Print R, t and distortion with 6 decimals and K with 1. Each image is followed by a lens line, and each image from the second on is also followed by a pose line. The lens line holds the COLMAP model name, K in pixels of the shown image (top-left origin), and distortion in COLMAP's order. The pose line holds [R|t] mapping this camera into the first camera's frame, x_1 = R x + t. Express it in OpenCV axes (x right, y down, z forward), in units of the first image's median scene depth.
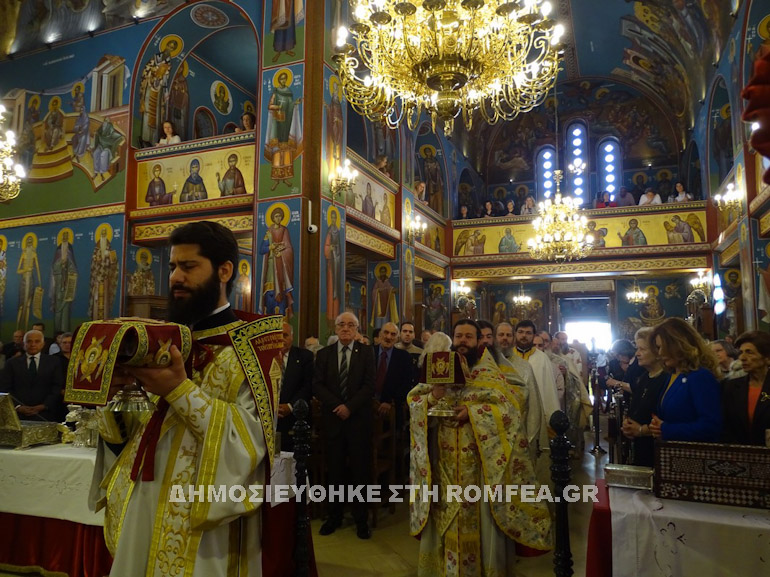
lens RADIAL K [[554.6, 0, 390.5], [0, 554.6, 283.8], [0, 0, 1]] dist [0.002113, -0.000638]
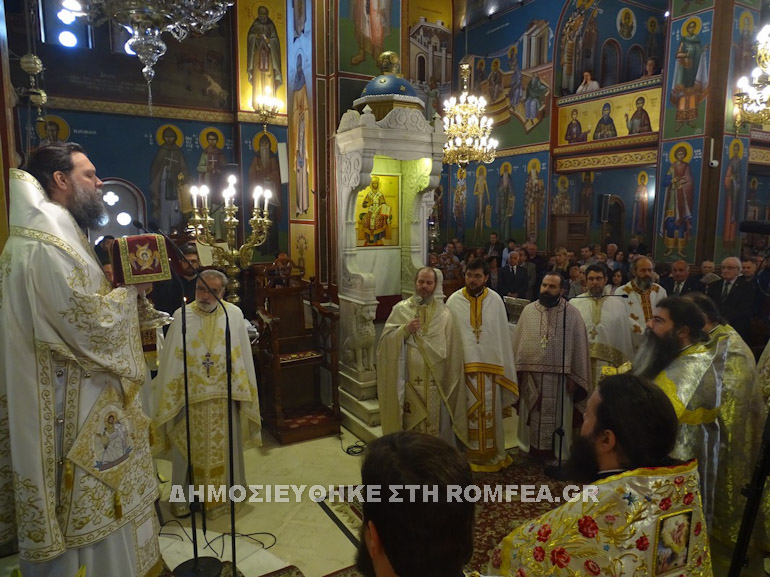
lens RADIAL K [[554.6, 0, 390.5], [0, 554.6, 283.8], [0, 0, 1]] dist [0.002113, -0.000638]
pose [[0.793351, 0.079272, -0.603581, 0.036181], [0.062990, 0.975474, 0.210909, -0.120452], [0.605497, -0.205344, 0.768900, -0.294052]]
